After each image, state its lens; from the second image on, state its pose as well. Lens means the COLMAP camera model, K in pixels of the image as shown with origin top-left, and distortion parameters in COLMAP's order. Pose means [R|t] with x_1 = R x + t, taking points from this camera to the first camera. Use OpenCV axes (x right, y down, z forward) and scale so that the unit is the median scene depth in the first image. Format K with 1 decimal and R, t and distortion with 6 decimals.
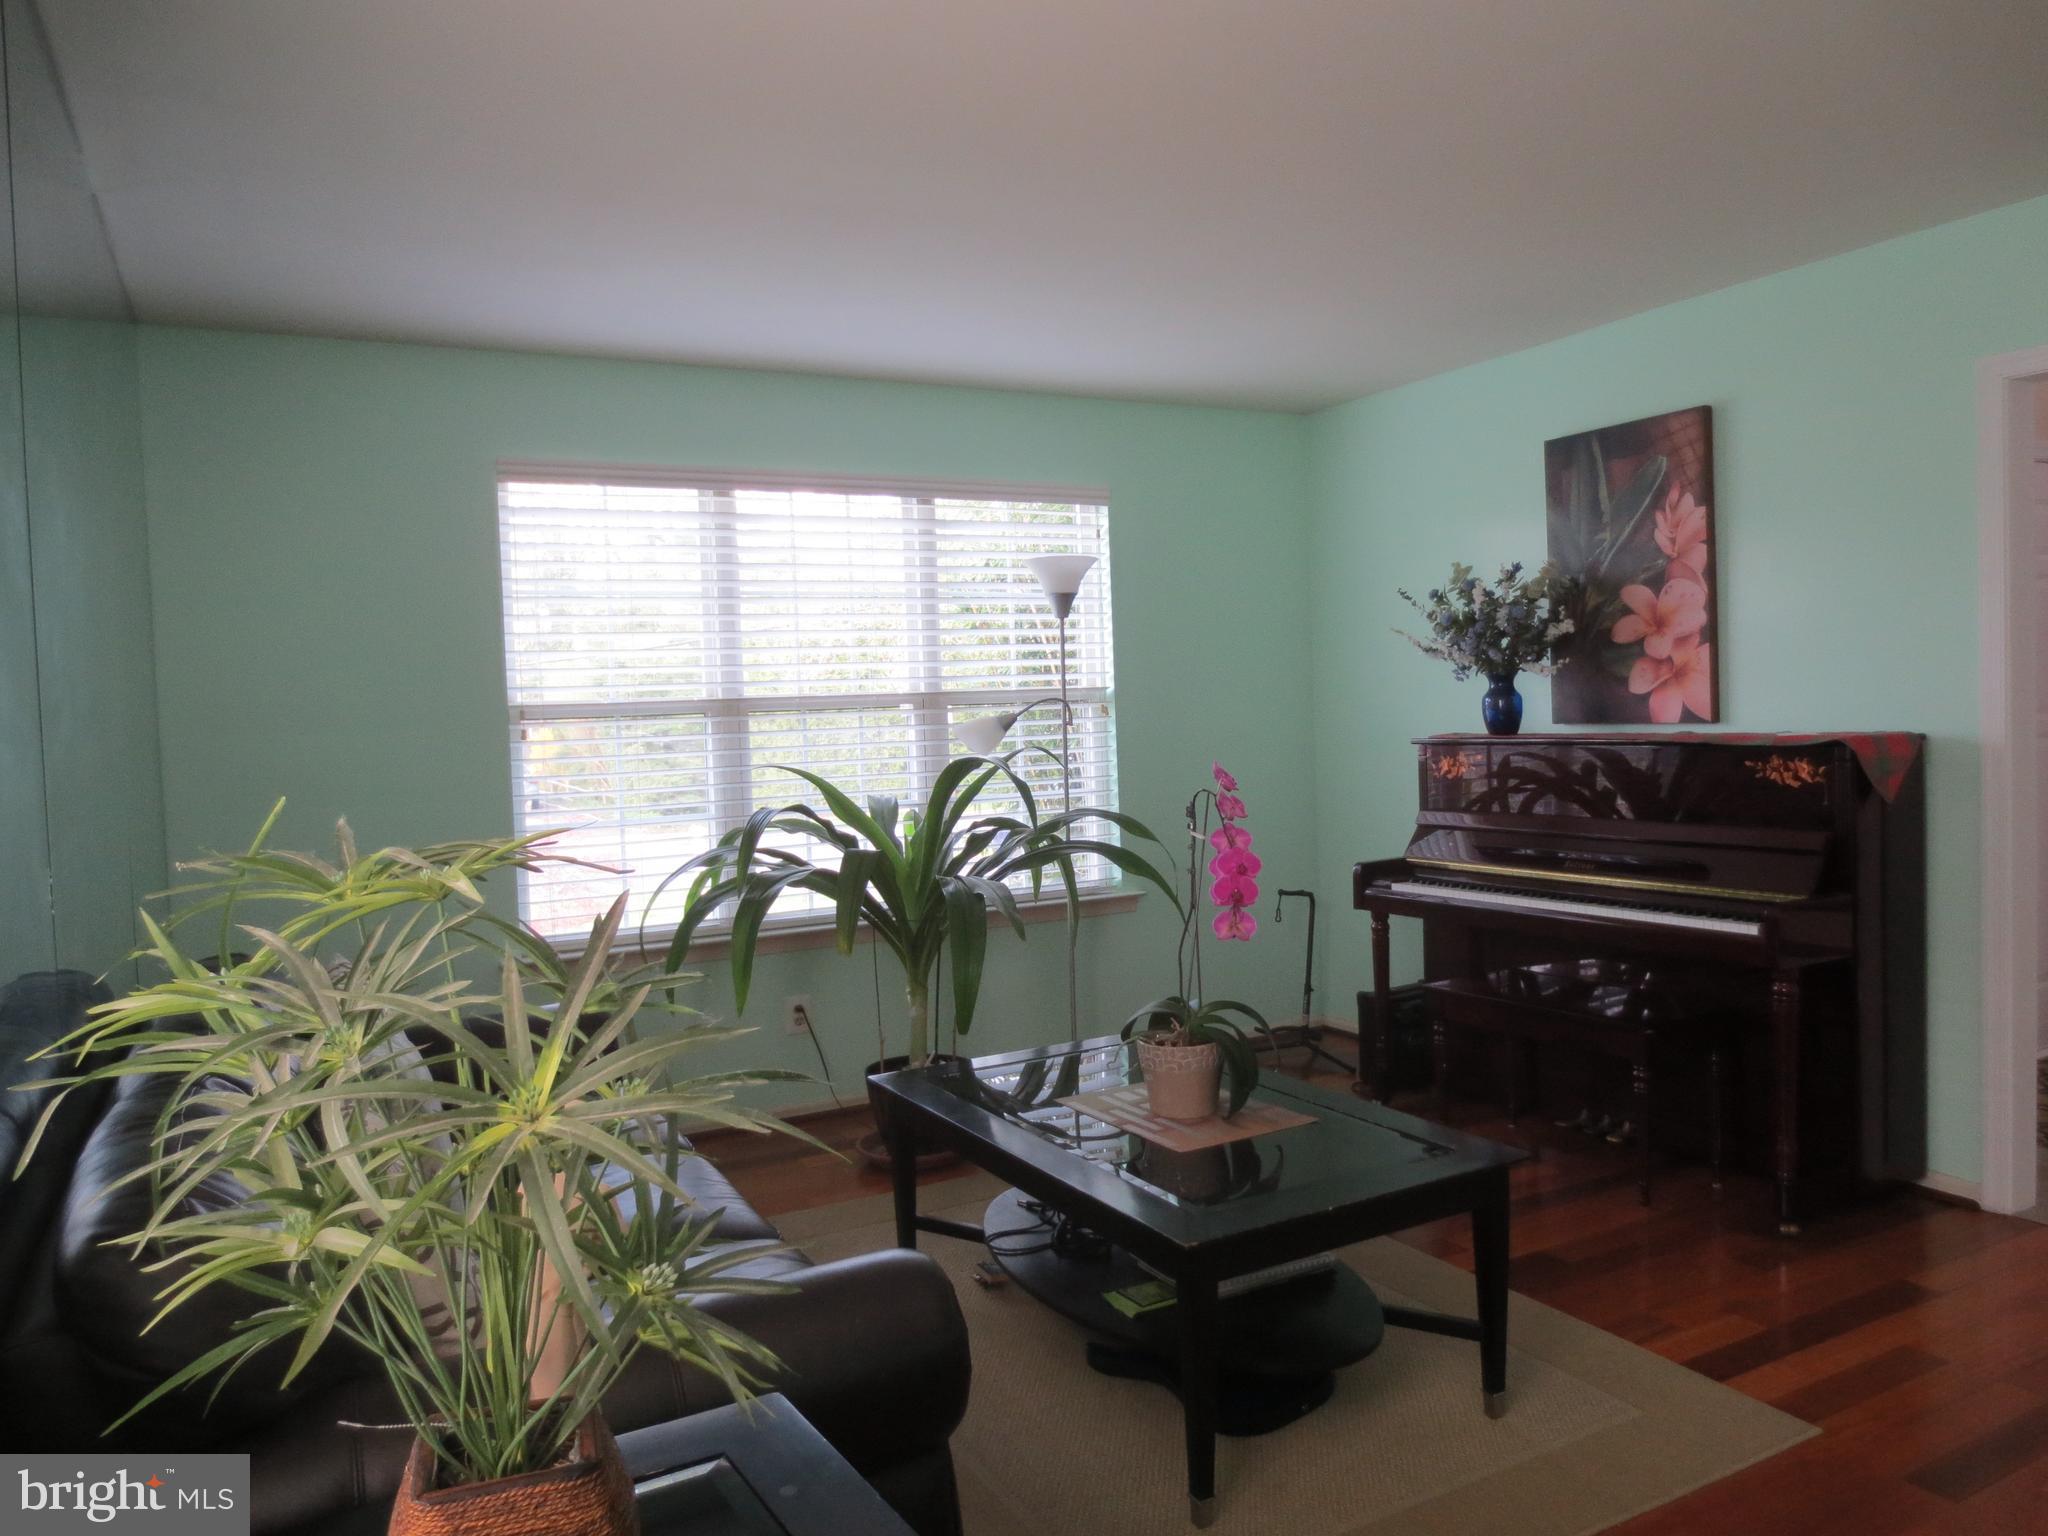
lens RADIAL K [[1451.9, 0, 968.1], [0, 1451.9, 771.6], [0, 0, 1]] dist [-0.032076, 0.002934]
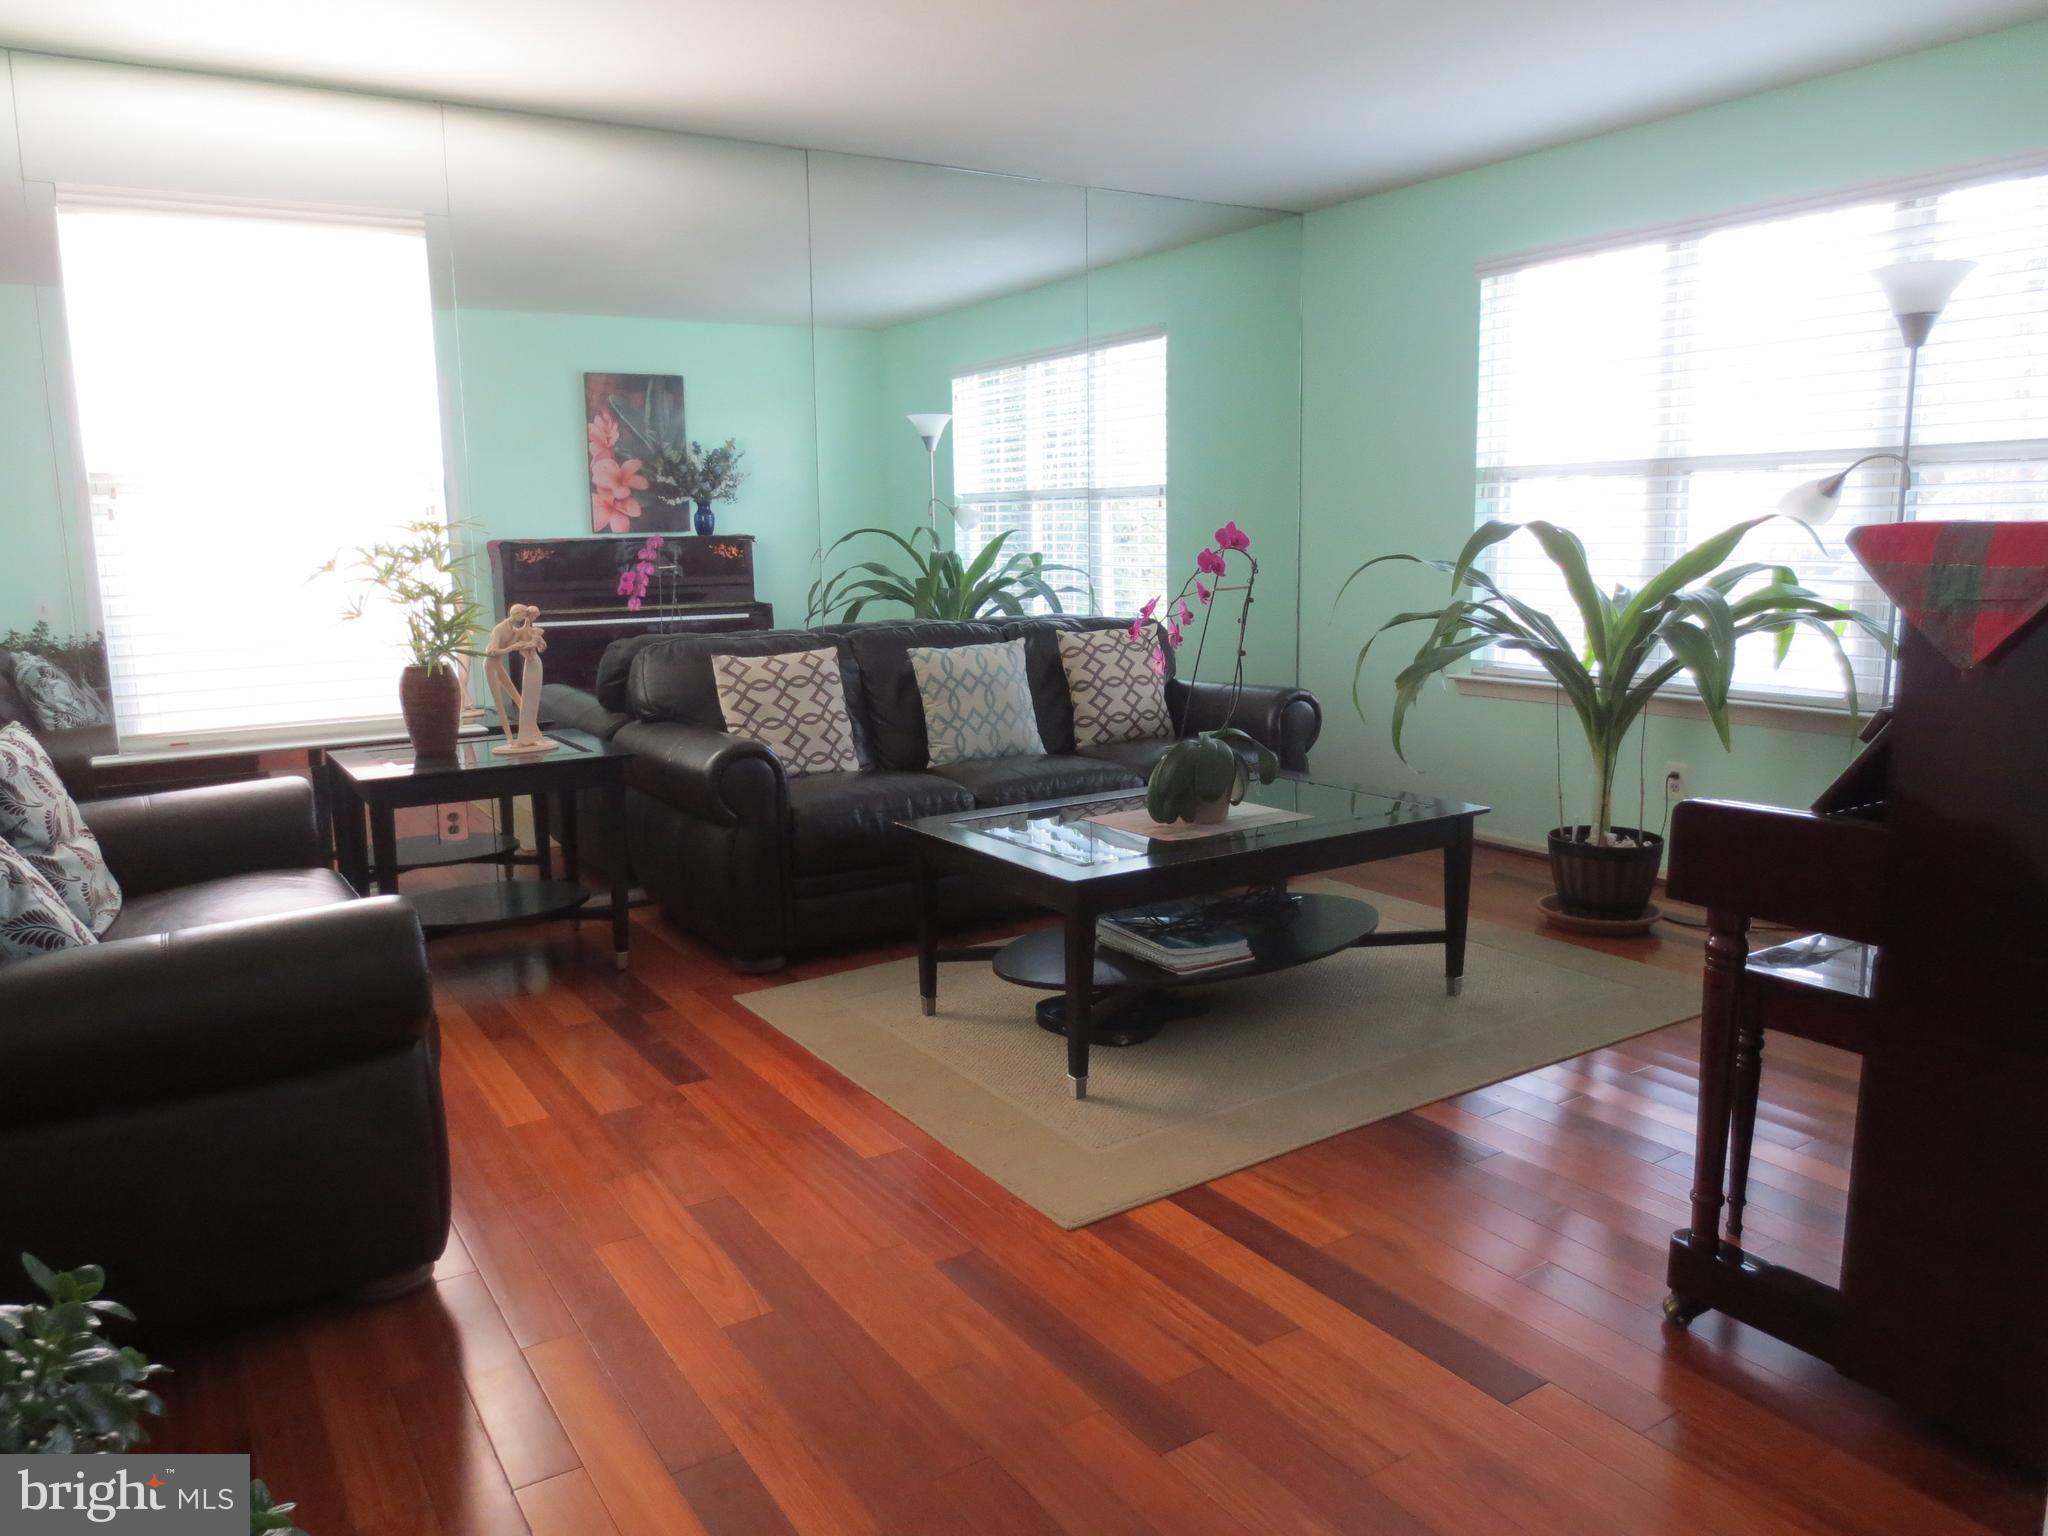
lens RADIAL K [[1451.9, 0, 968.1], [0, 1451.9, 771.6], [0, 0, 1]] dist [-0.032076, 0.002934]
pose [[0.053723, 0.204514, -0.977388, 0.909955], [0.002251, 0.978774, 0.204928, -0.047125], [0.998553, -0.013209, 0.052122, 0.510518]]
